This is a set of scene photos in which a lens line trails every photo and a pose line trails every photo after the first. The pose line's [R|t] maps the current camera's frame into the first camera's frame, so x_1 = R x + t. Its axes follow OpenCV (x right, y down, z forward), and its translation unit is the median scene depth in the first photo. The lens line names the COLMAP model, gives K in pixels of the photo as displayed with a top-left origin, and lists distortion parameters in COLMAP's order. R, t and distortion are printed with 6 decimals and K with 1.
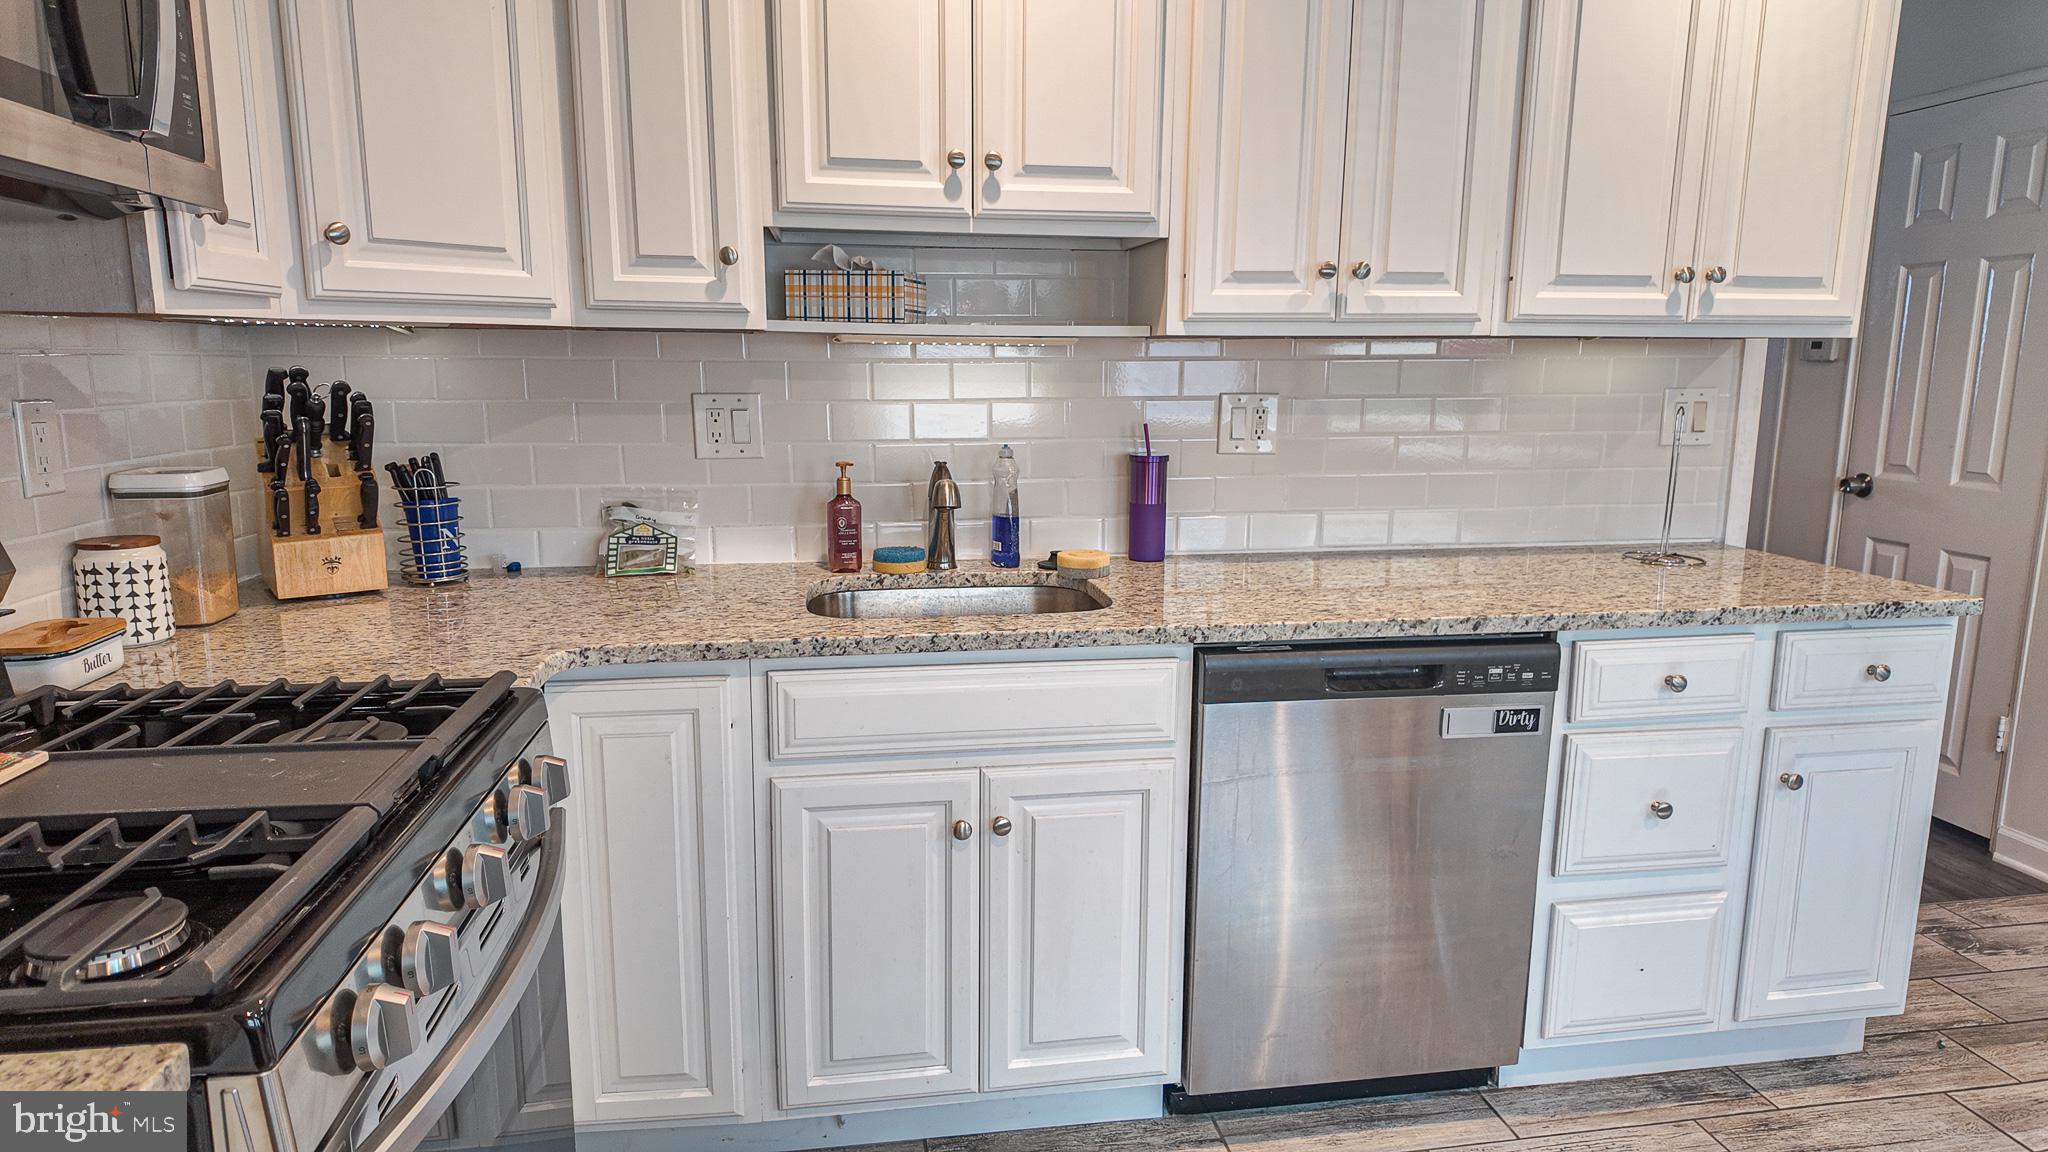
lens RADIAL K [[1145.1, 0, 1023.3], [0, 1145.1, 551.6], [0, 0, 1]] dist [0.002070, -0.000595]
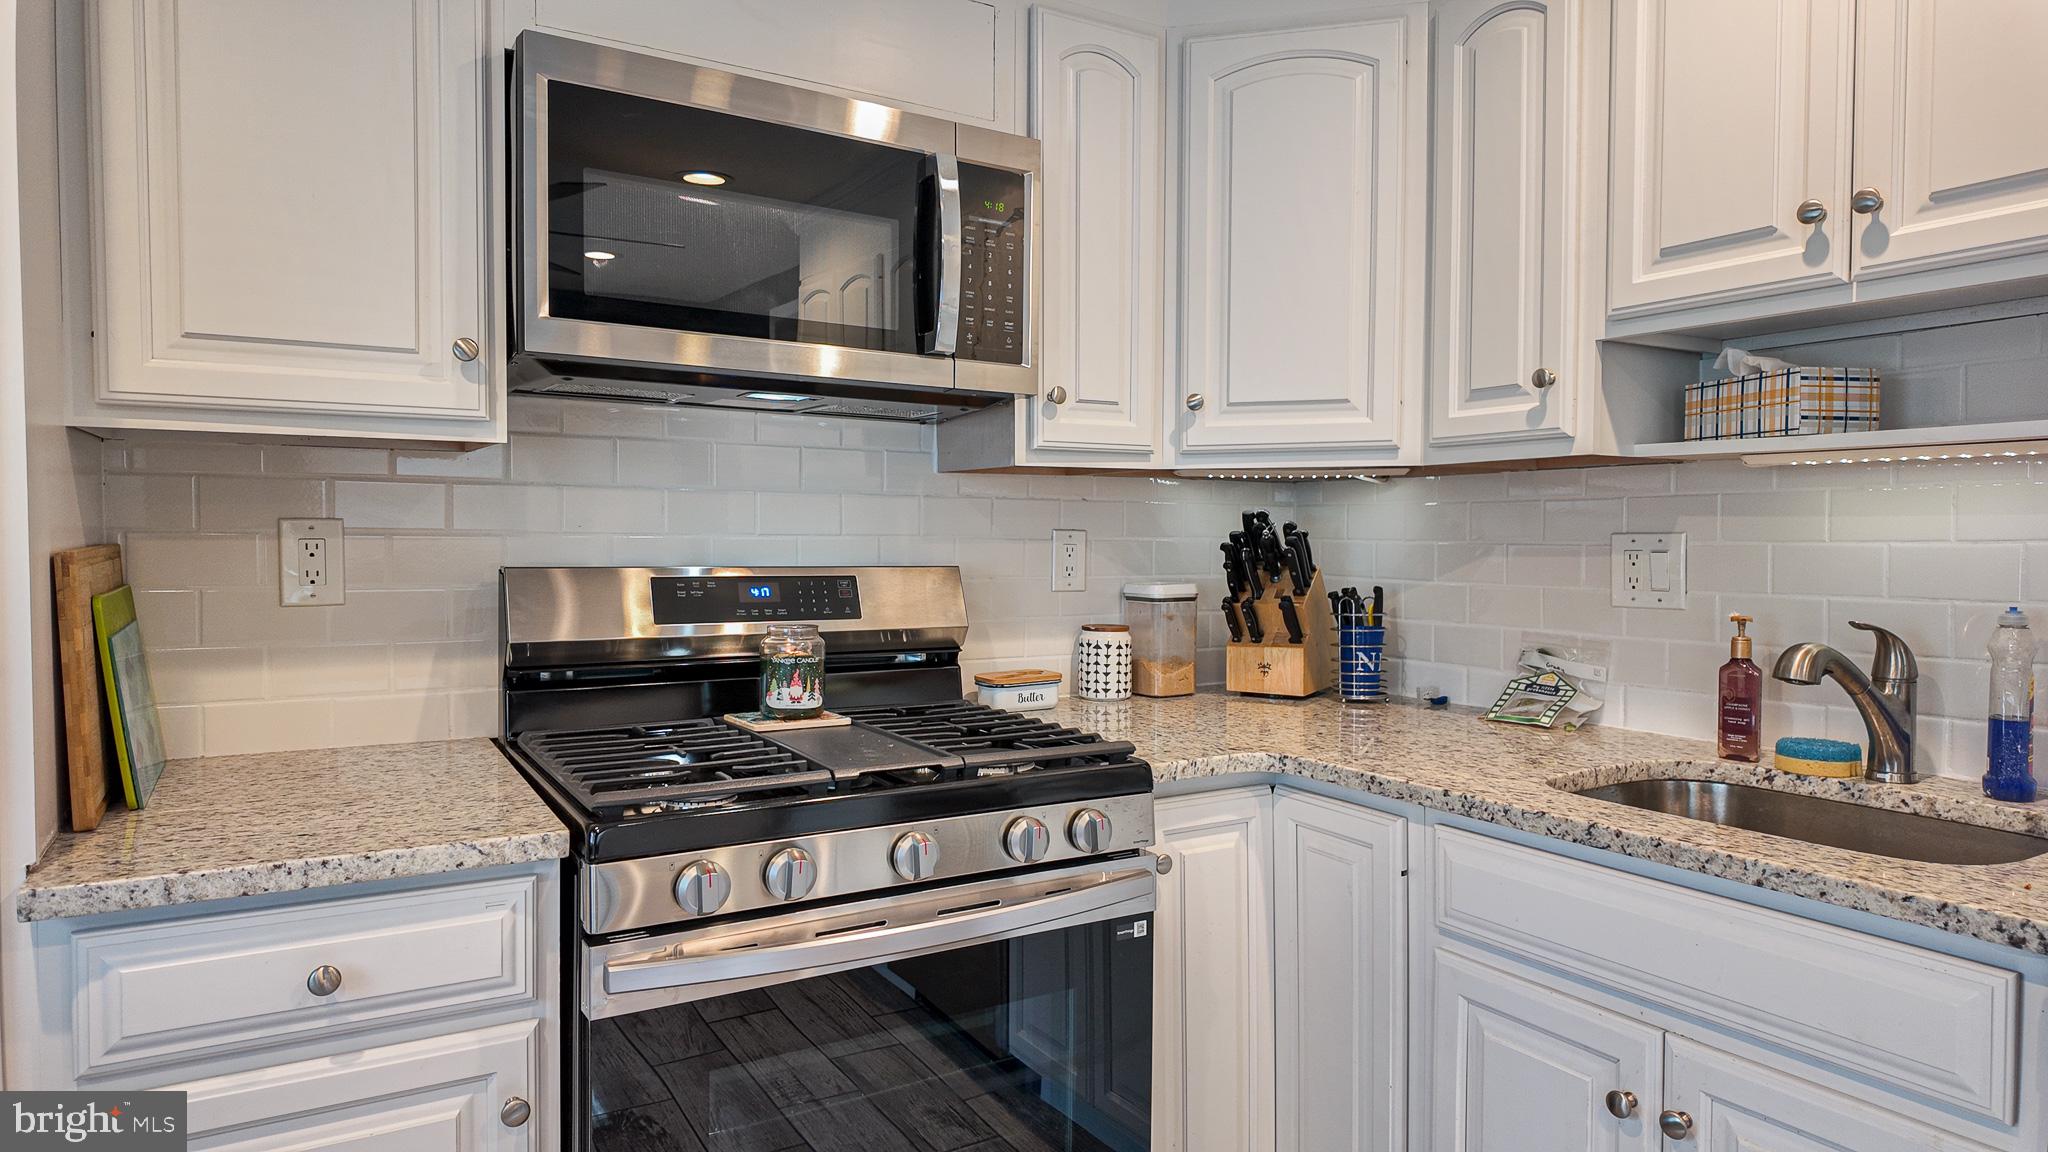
lens RADIAL K [[1157.8, 0, 1022.7], [0, 1157.8, 530.7], [0, 0, 1]] dist [0.000087, -0.031796]
pose [[0.363369, -0.011297, -0.931577, 0.450270], [-0.149896, 0.986190, -0.070427, -0.008635], [0.919508, 0.165231, 0.356657, 0.298166]]
